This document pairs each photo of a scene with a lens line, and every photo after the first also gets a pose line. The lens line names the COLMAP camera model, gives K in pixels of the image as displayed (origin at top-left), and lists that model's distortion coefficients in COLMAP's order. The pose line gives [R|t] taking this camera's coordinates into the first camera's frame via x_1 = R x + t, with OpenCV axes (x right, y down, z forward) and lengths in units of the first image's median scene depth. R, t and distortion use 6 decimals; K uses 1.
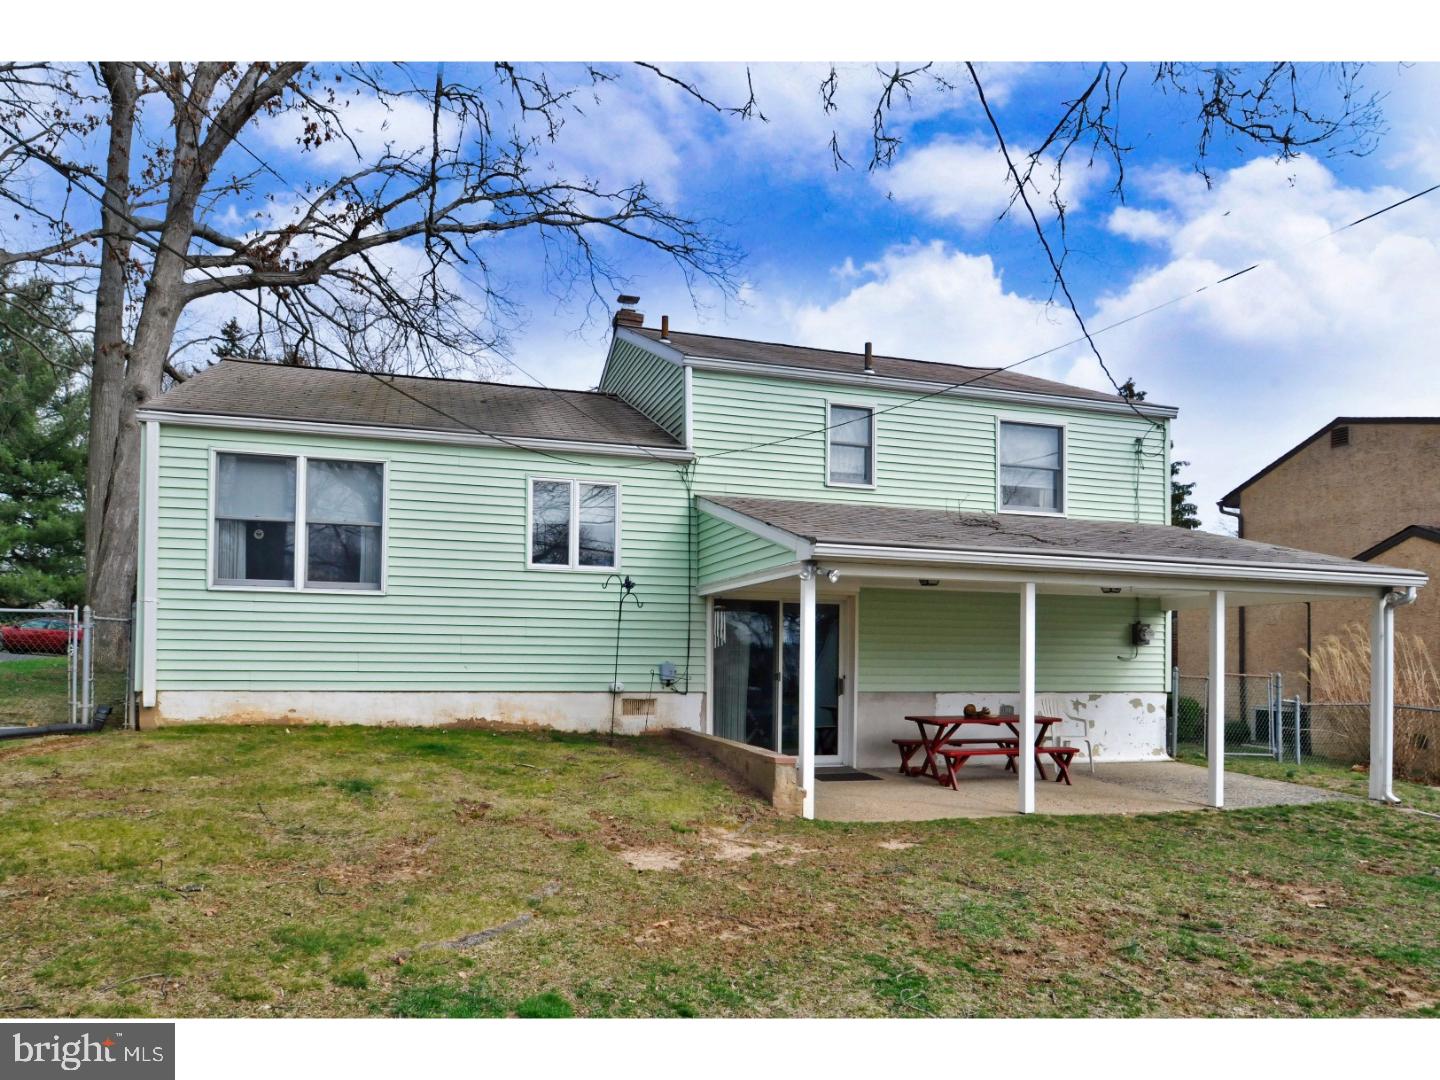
lens RADIAL K [[993.1, 0, 679.9], [0, 993.1, 541.3], [0, 0, 1]] dist [0.004049, 0.001326]
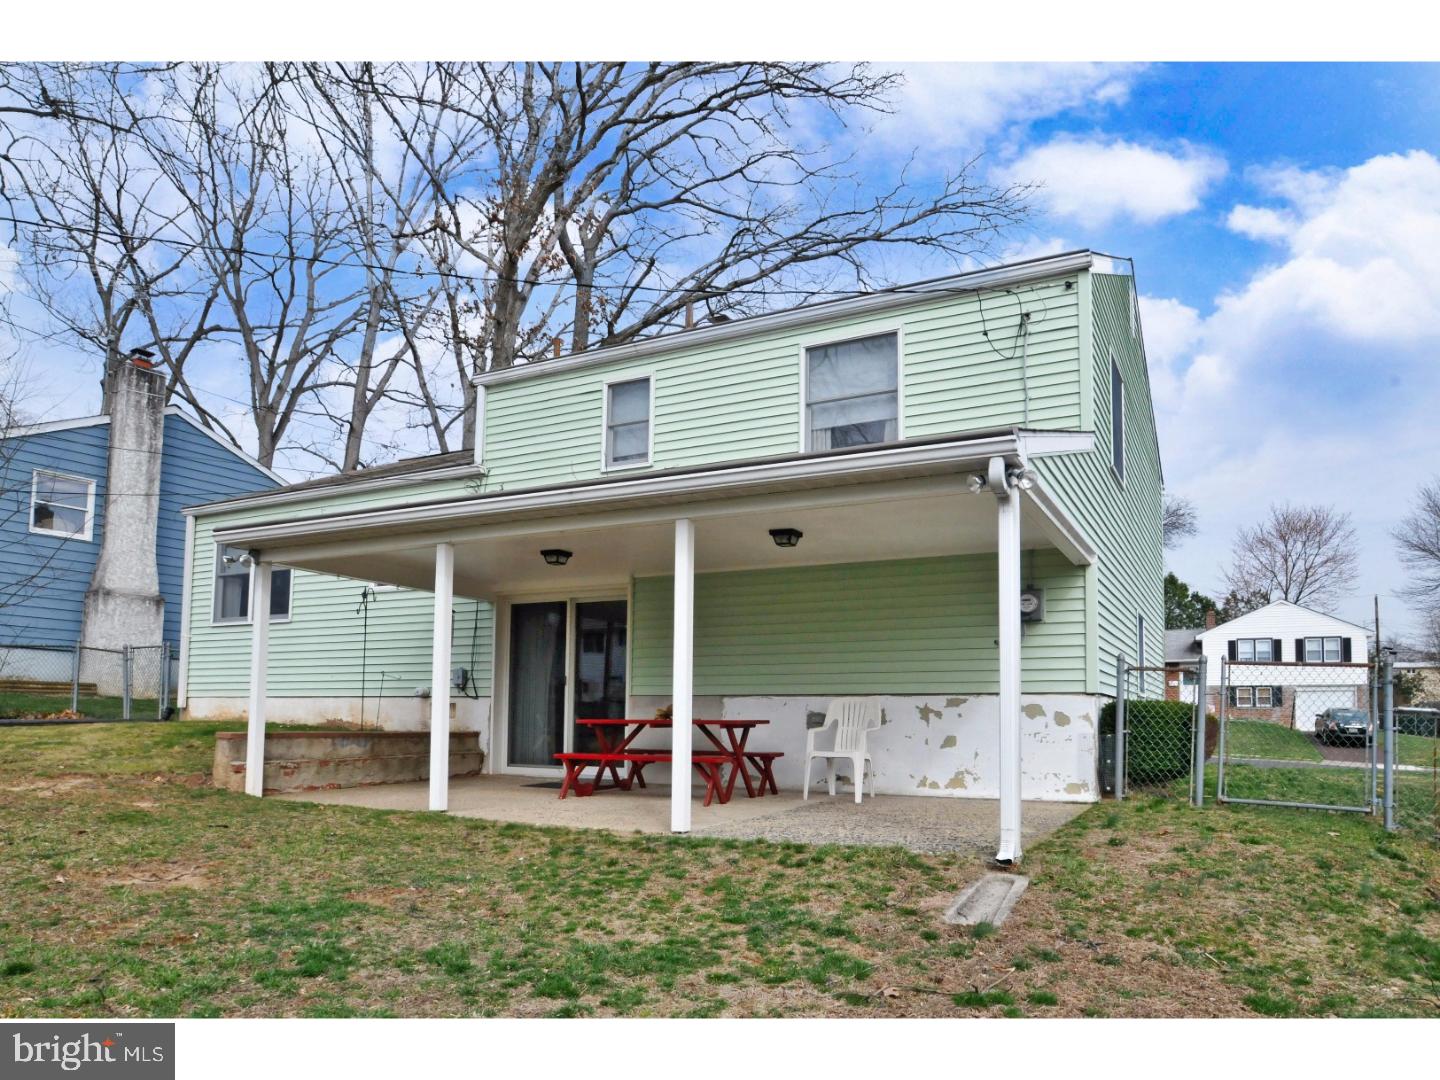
lens RADIAL K [[993.1, 0, 679.9], [0, 993.1, 541.3], [0, 0, 1]] dist [0.004049, 0.001326]
pose [[0.685861, -0.135176, -0.715068, 0.797835], [0.077598, 0.990580, -0.112830, 0.110372], [0.723584, 0.021898, 0.689889, 0.388787]]
